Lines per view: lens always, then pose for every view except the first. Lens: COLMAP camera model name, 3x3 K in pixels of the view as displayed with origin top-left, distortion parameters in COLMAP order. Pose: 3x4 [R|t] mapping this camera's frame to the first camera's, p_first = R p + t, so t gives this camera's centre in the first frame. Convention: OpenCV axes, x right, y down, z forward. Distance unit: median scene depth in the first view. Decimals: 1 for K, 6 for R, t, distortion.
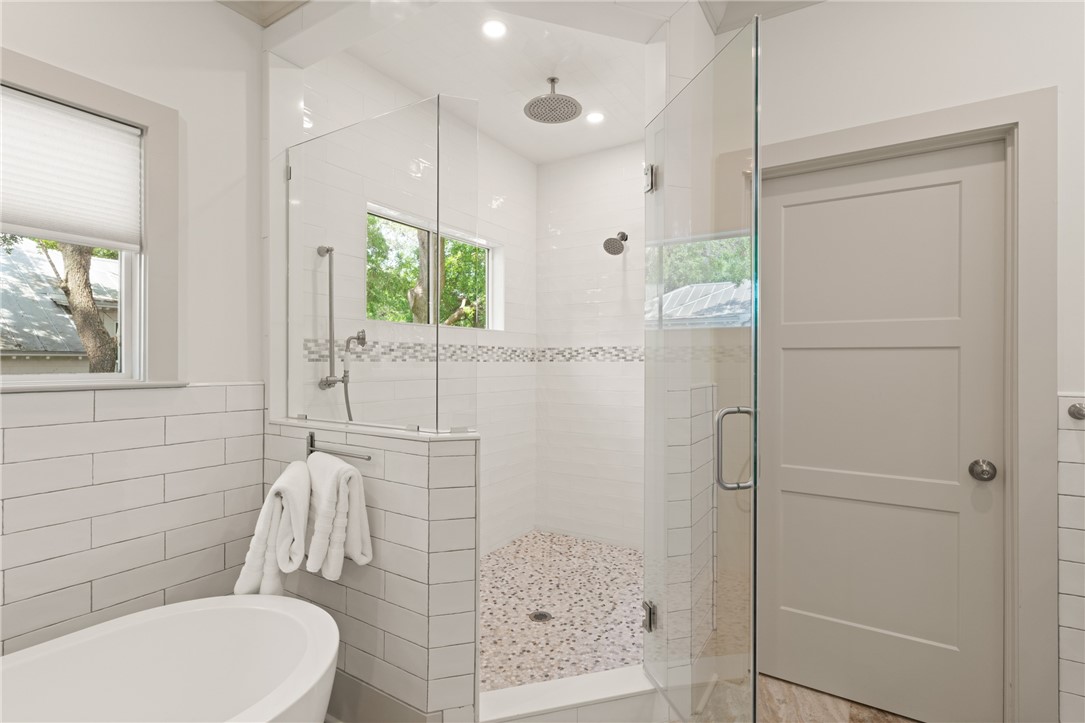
lens RADIAL K [[523.1, 0, 546.1], [0, 523.1, 359.6], [0, 0, 1]] dist [-0.000348, 0.002457]
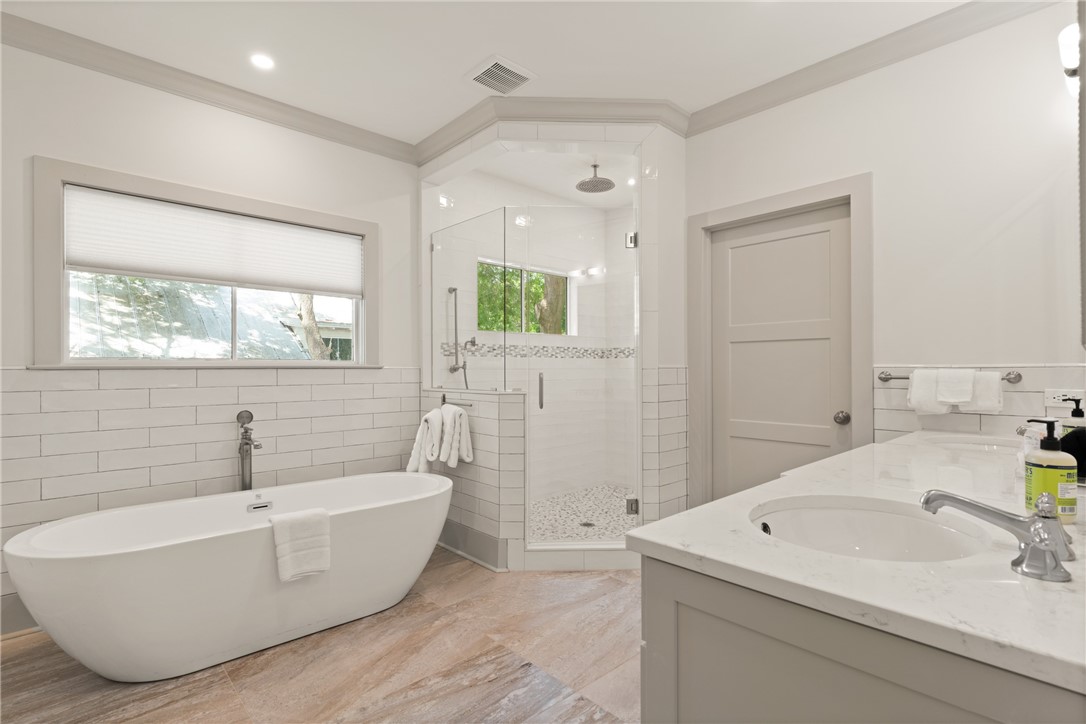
lens RADIAL K [[523.6, 0, 549.7], [0, 523.6, 361.3], [0, 0, 1]] dist [-0.000348, 0.002457]
pose [[0.967058, -0.011416, -0.254301, 0.341978], [0.008466, 0.999884, -0.012694, 0.050100], [0.254416, 0.010123, 0.967042, -0.611779]]
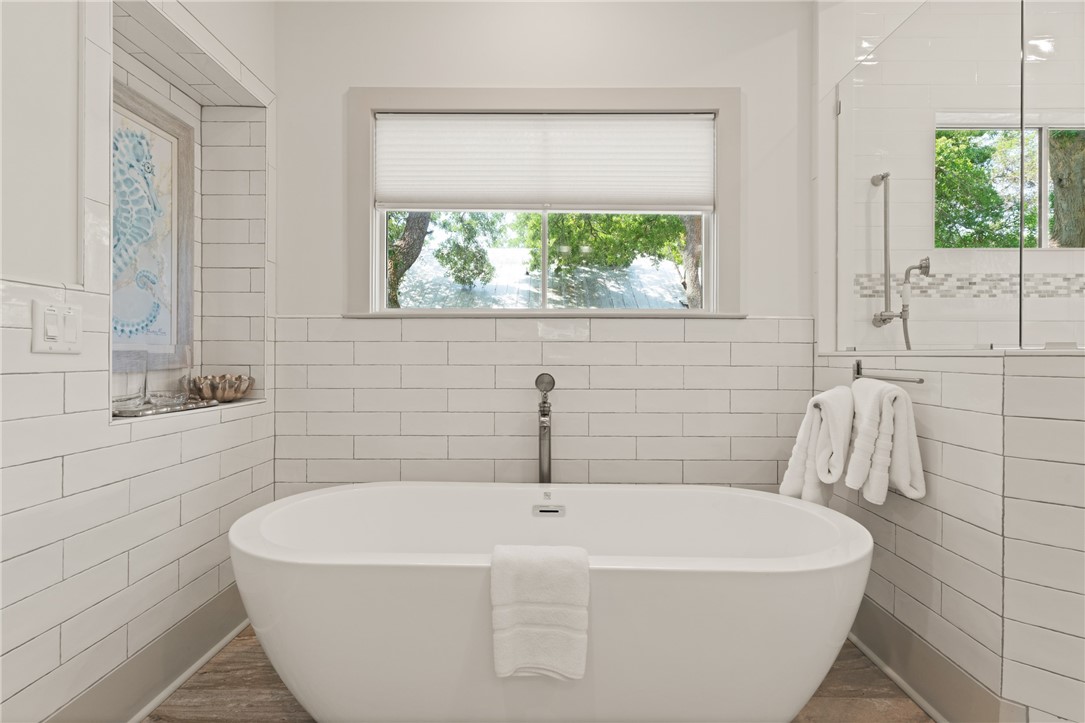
lens RADIAL K [[523.1, 0, 541.4], [0, 523.1, 358.0], [0, 0, 1]] dist [-0.000348, 0.002457]
pose [[0.519910, -0.000441, -0.854221, 0.070877], [0.002517, 0.999996, 0.001016, 0.125304], [0.854218, -0.002678, 0.519909, -0.006143]]
